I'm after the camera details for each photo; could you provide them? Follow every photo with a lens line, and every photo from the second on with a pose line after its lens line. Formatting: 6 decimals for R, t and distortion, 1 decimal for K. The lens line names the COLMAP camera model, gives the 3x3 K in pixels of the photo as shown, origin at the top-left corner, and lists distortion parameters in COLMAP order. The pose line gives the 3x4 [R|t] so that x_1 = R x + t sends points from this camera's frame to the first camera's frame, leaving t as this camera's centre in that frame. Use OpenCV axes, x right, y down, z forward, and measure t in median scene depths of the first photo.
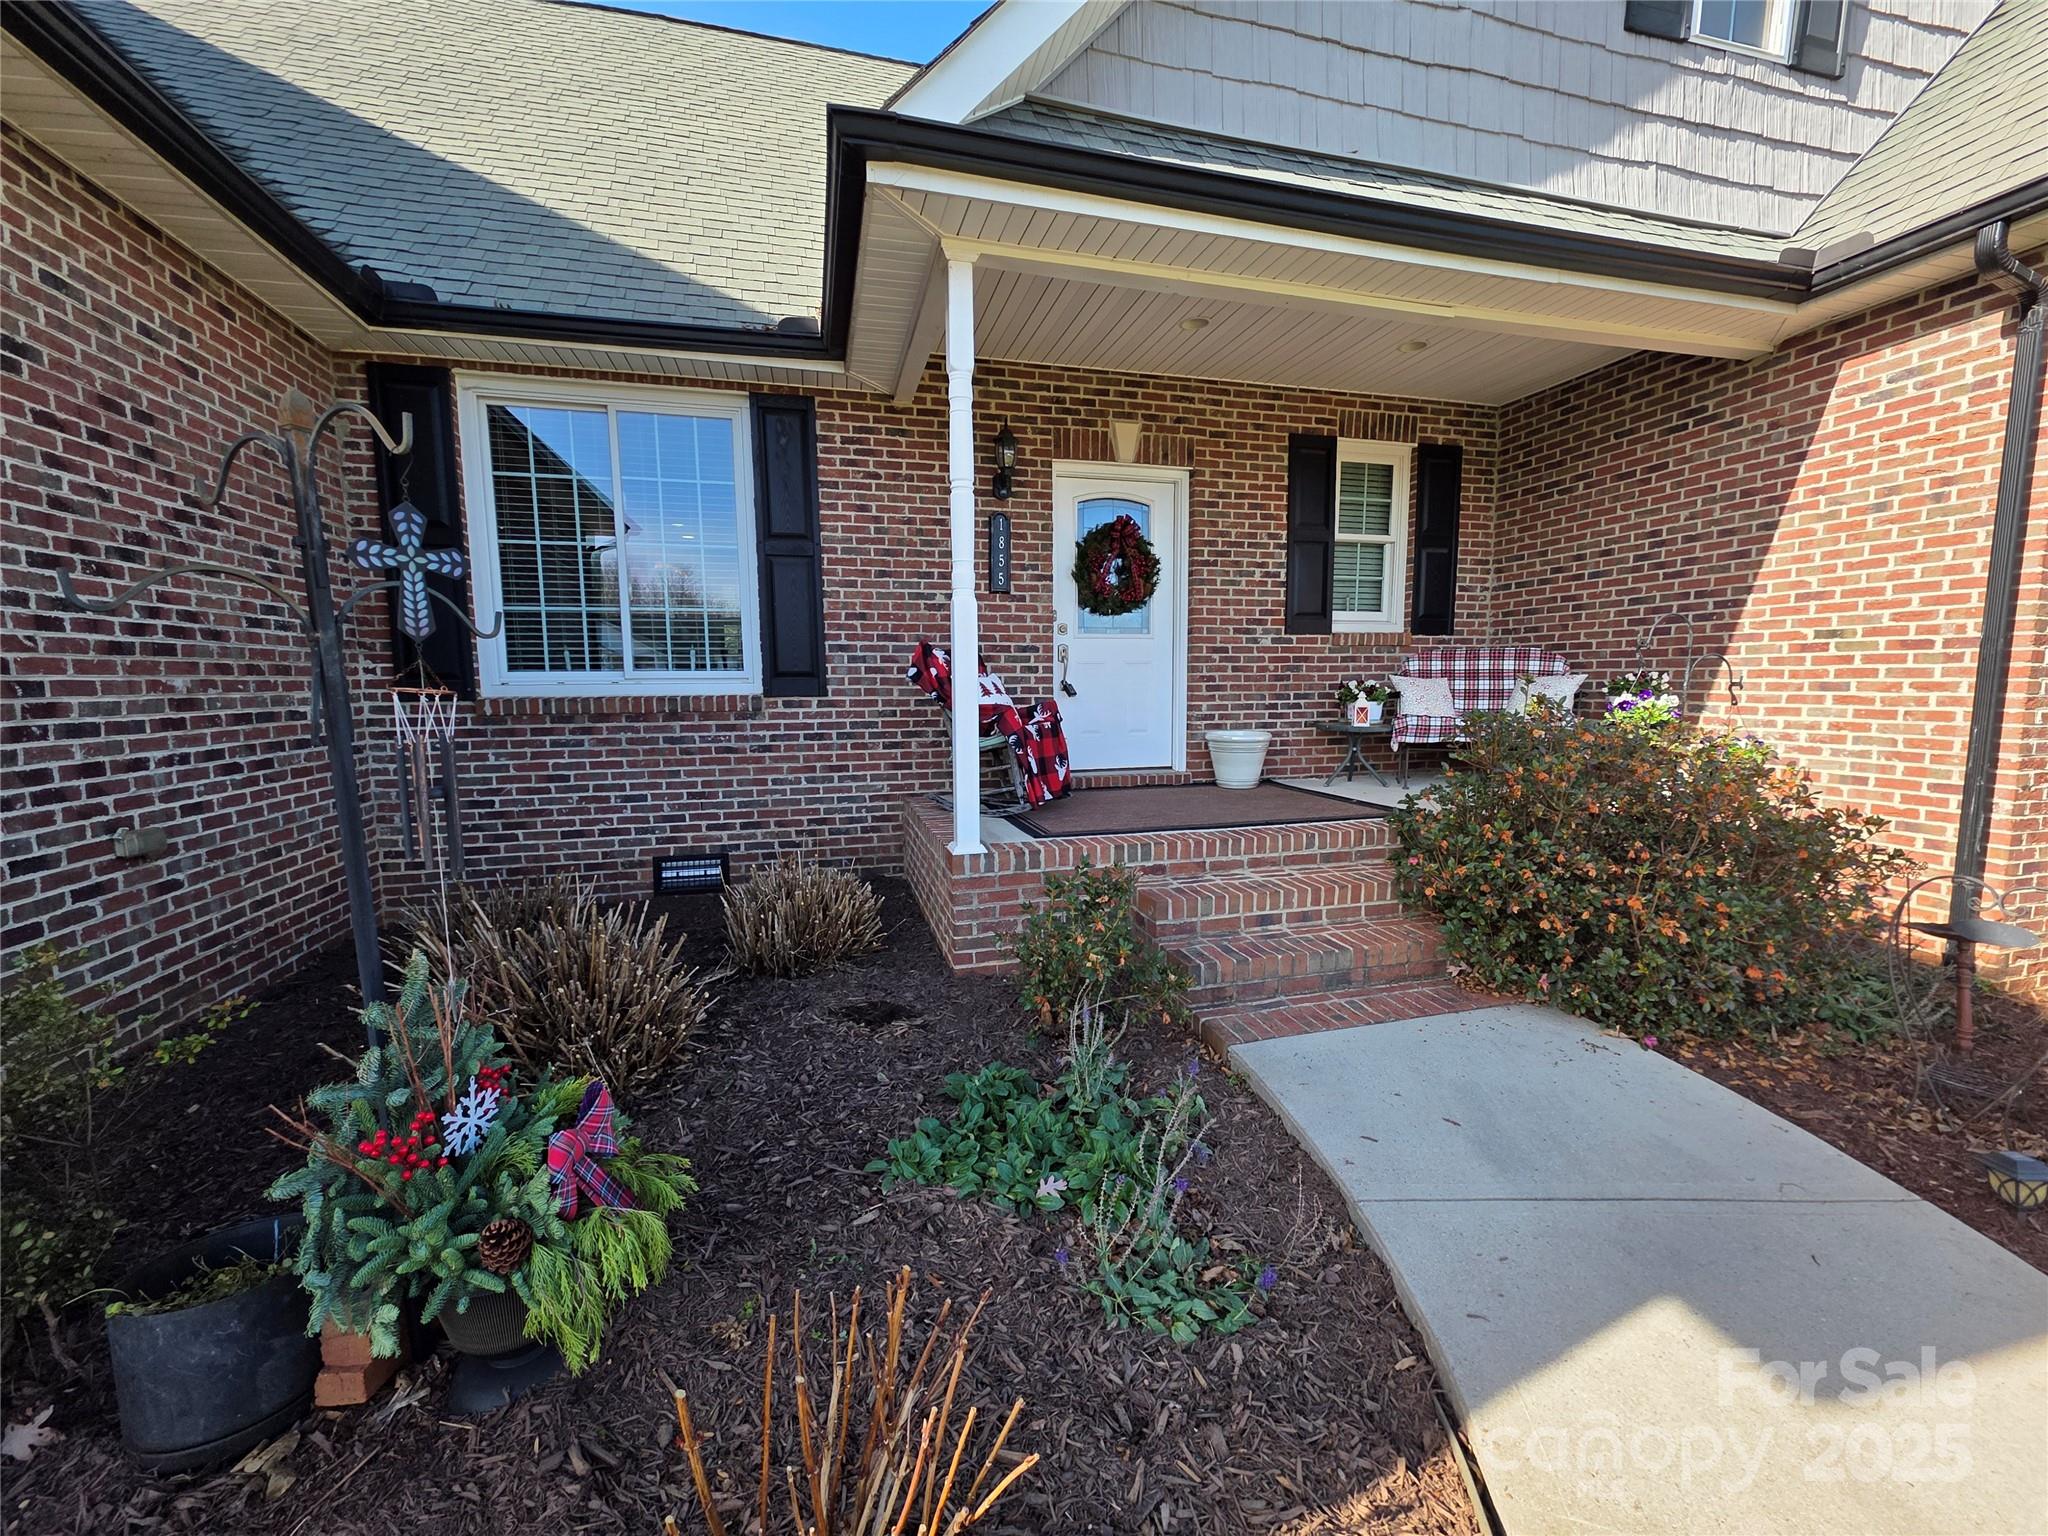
lens RADIAL K [[815.0, 0, 1027.5], [0, 815.0, 771.8], [0, 0, 1]] dist [-0.001816, 0.002168]
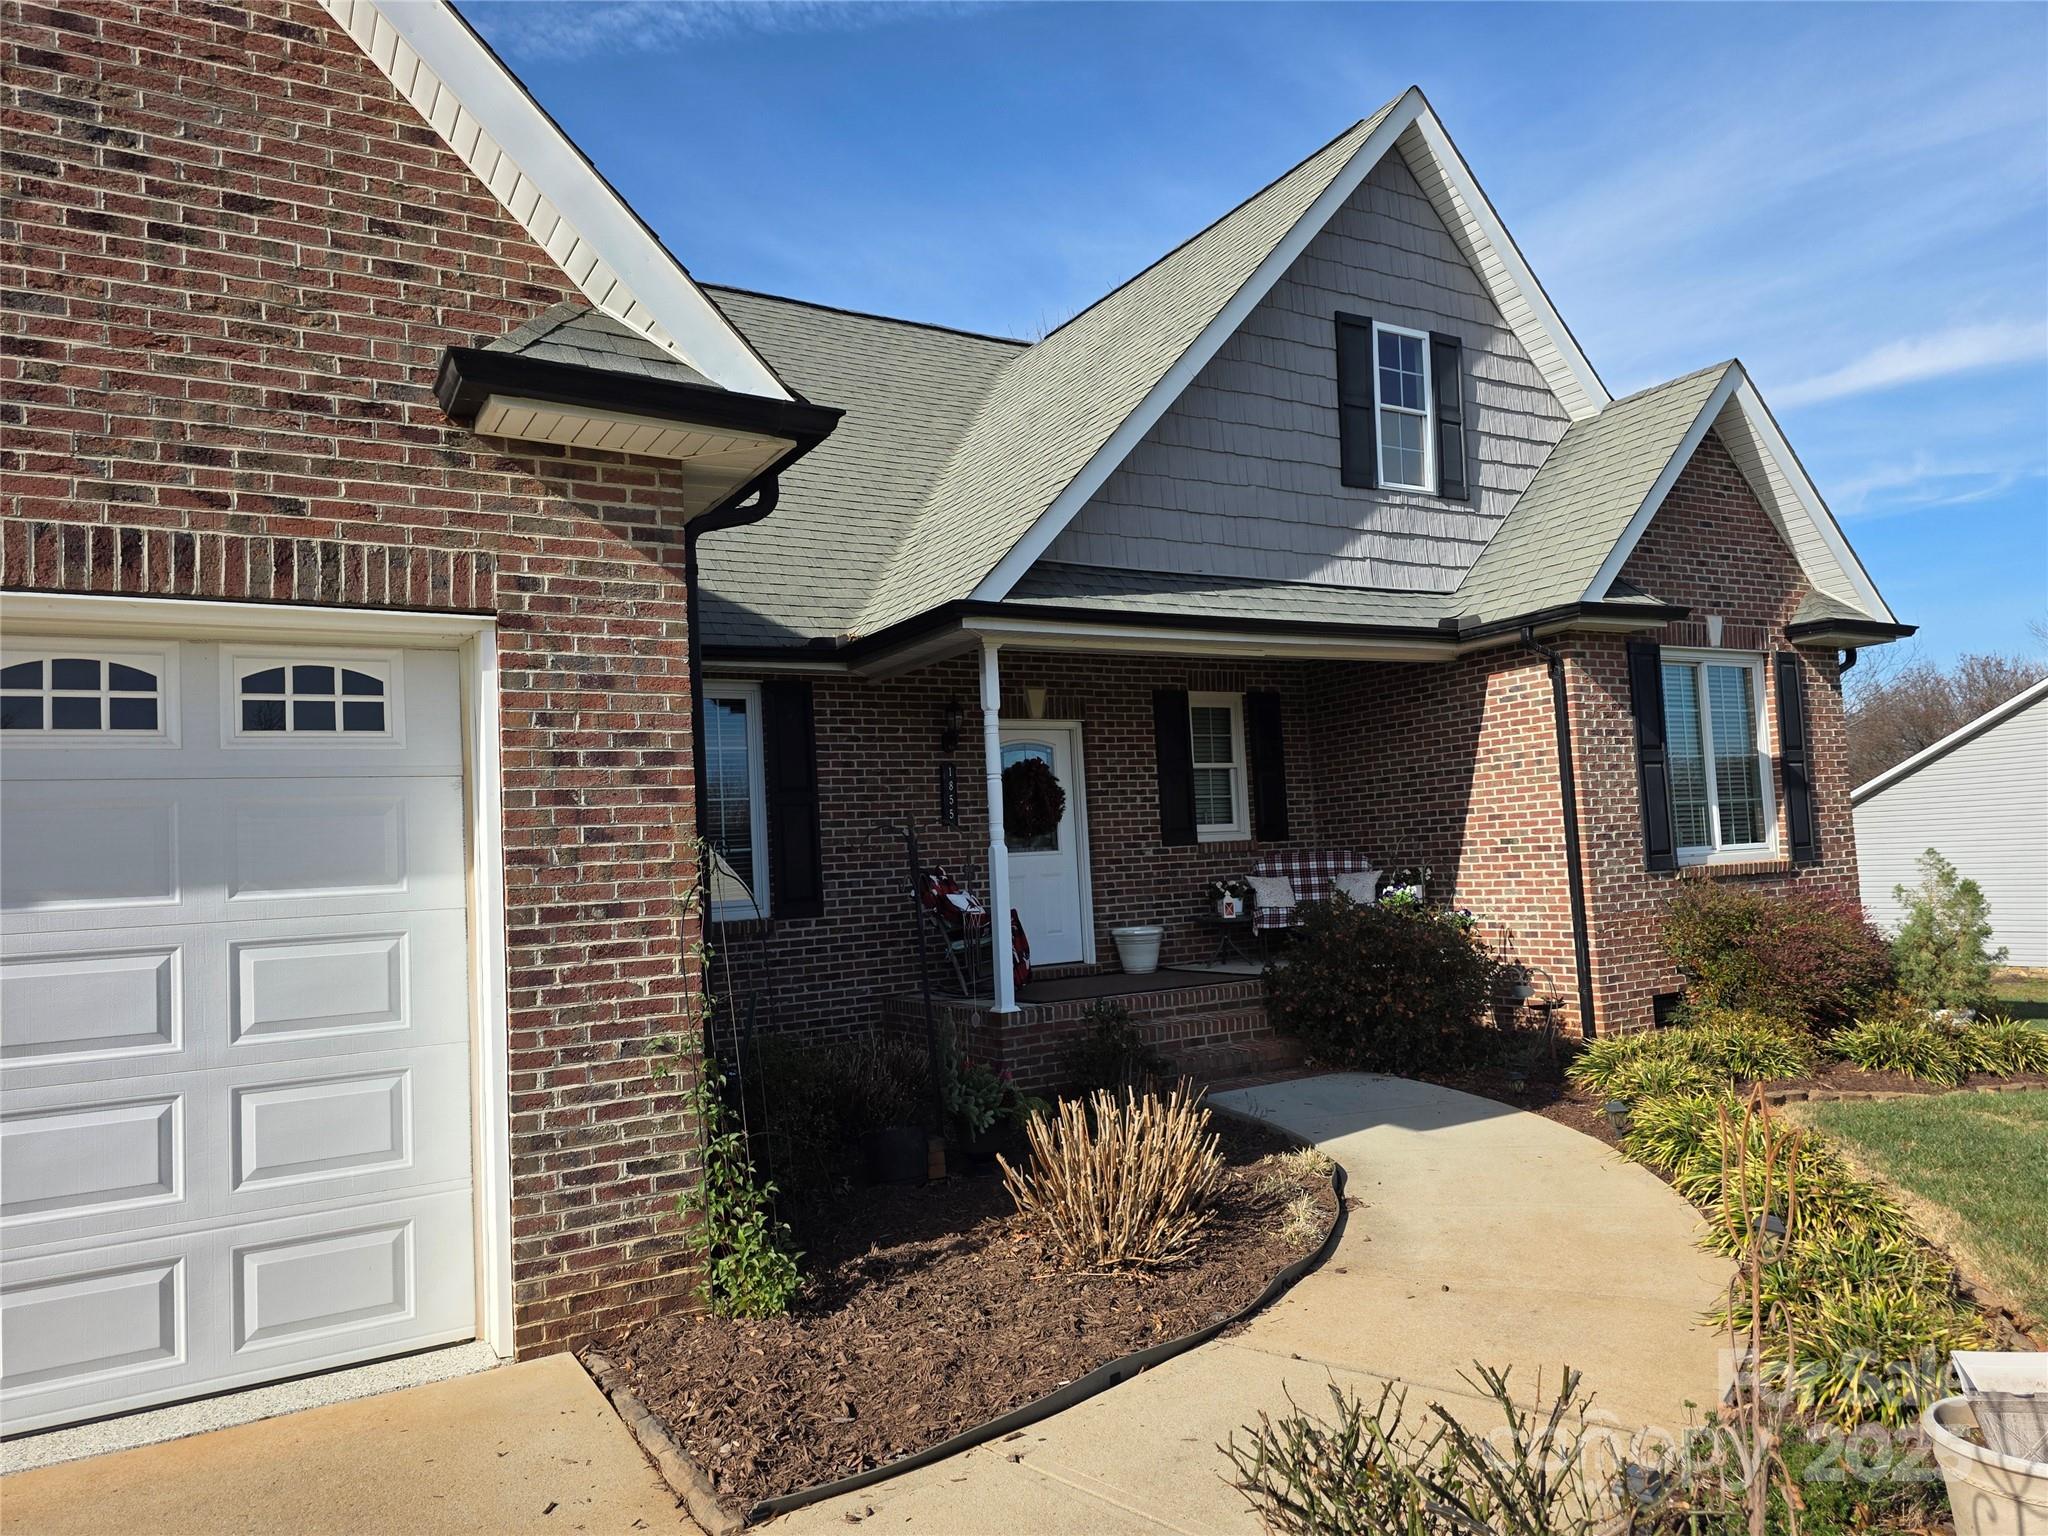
lens RADIAL K [[1343.5, 0, 1038.5], [0, 1343.5, 780.4], [0, 0, 1]] dist [0.150141, -0.223647]
pose [[0.959656, -0.025919, 0.279981, -0.465283], [0.076811, 0.982034, -0.172366, 0.074566], [-0.270483, 0.186918, 0.944405, -0.957361]]
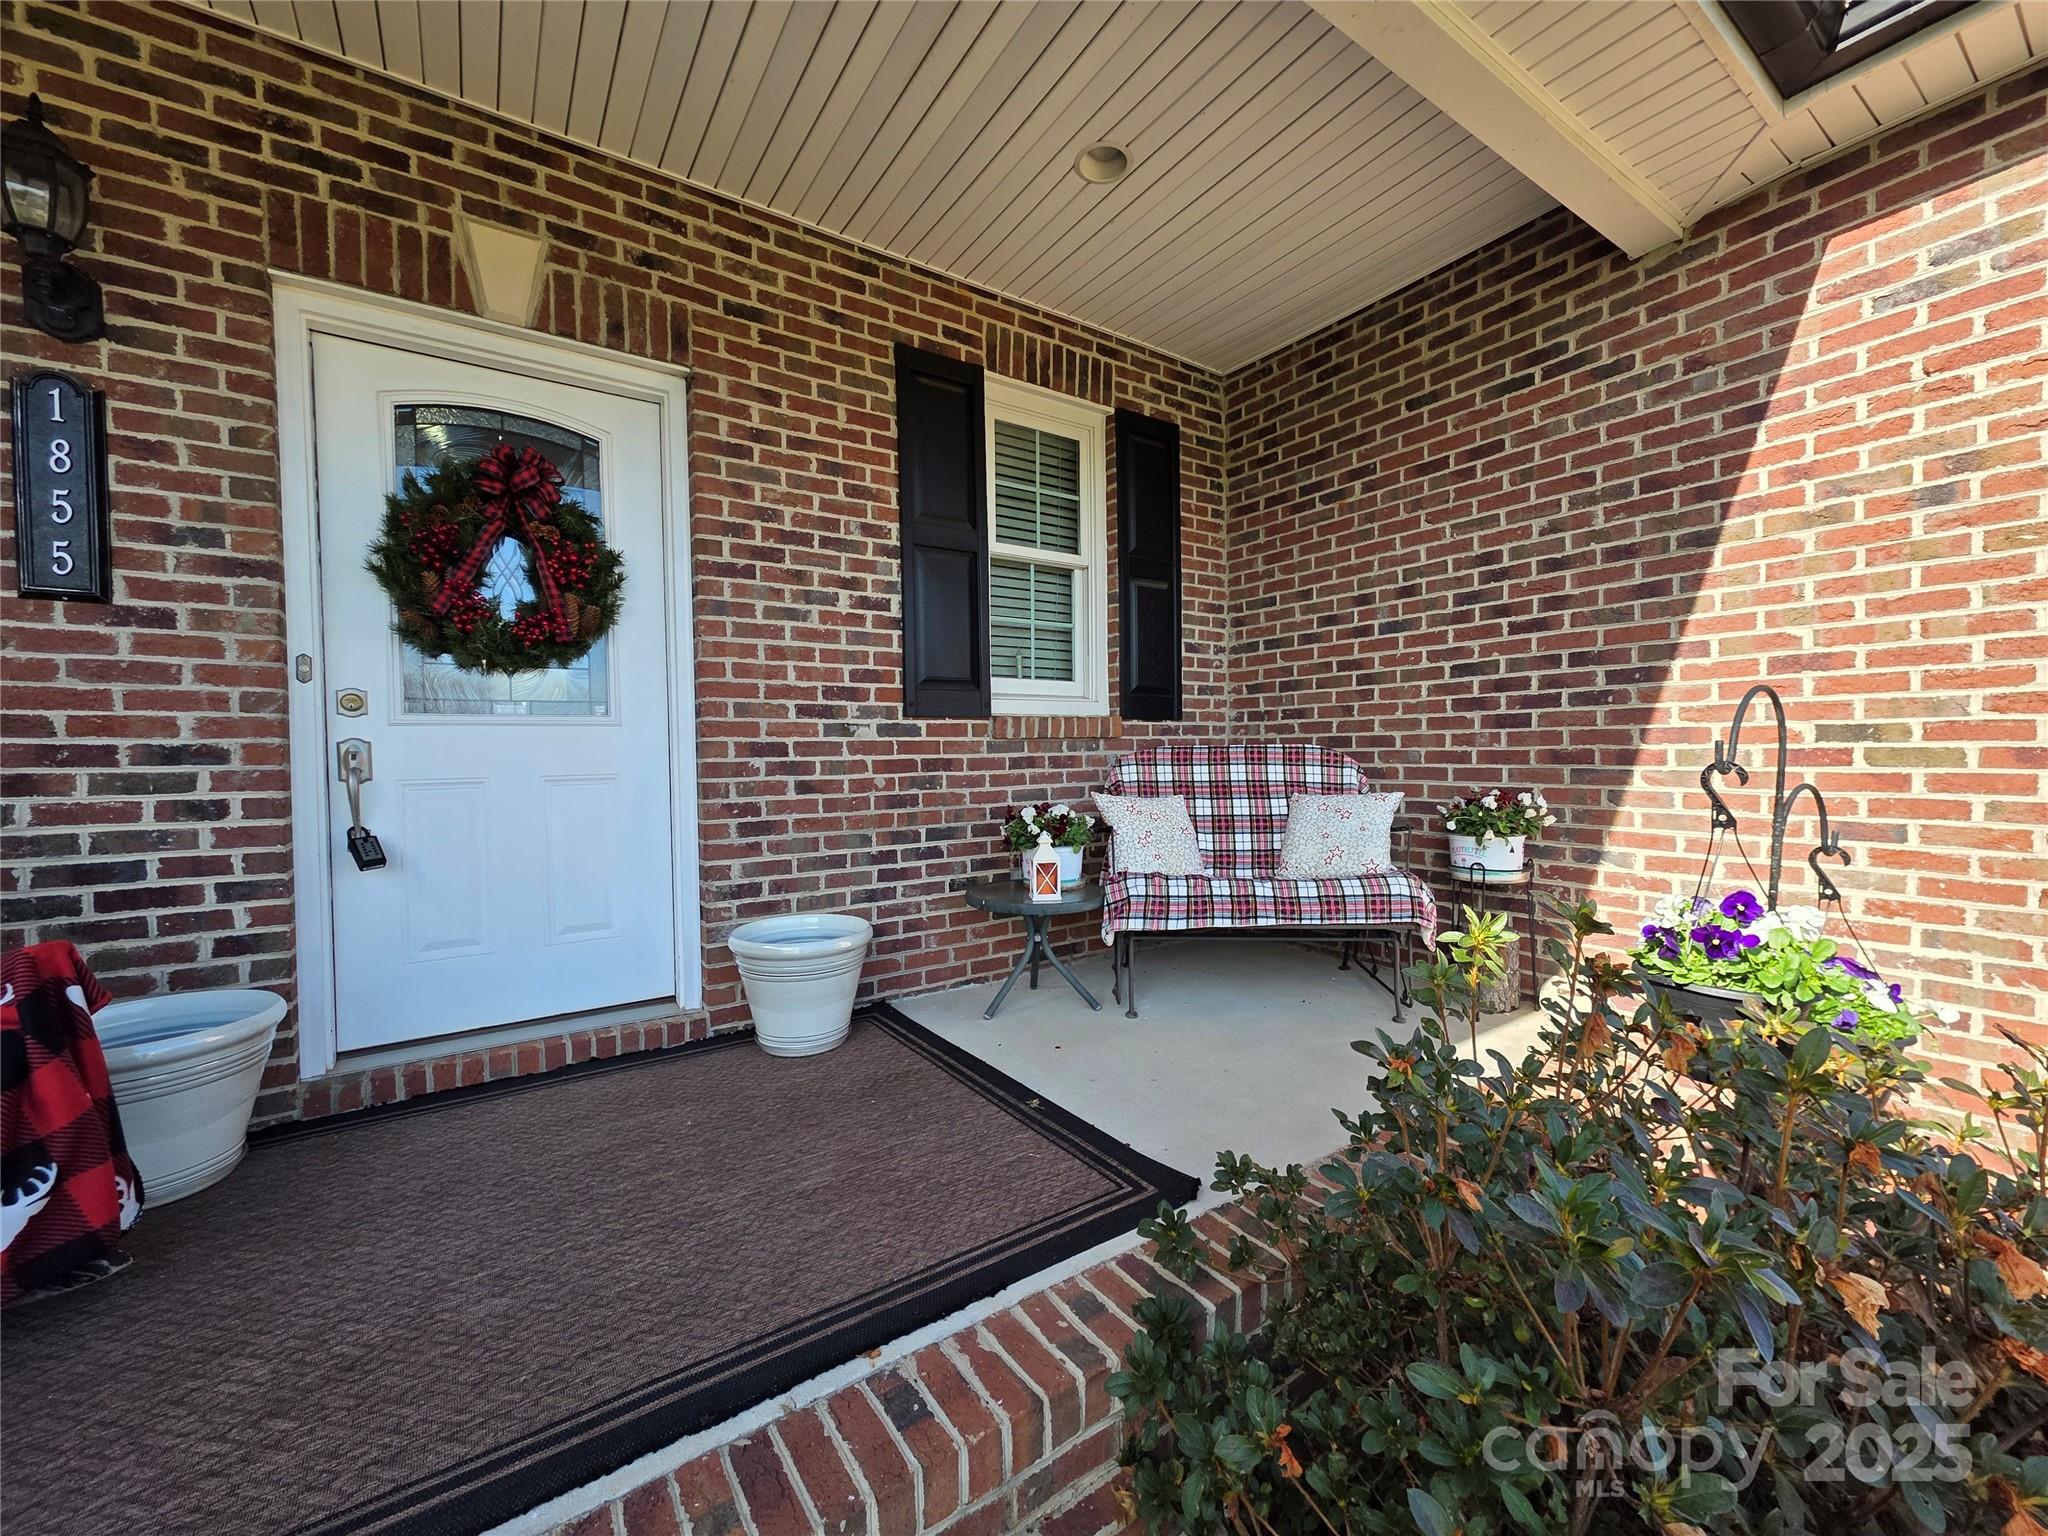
lens RADIAL K [[815.0, 0, 1027.5], [0, 815.0, 771.8], [0, 0, 1]] dist [-0.001816, 0.002168]
pose [[0.941822, -0.014536, 0.335798, 0.232876], [0.044236, 0.995735, -0.080966, -0.096374], [-0.333188, 0.091110, 0.938448, 0.528315]]
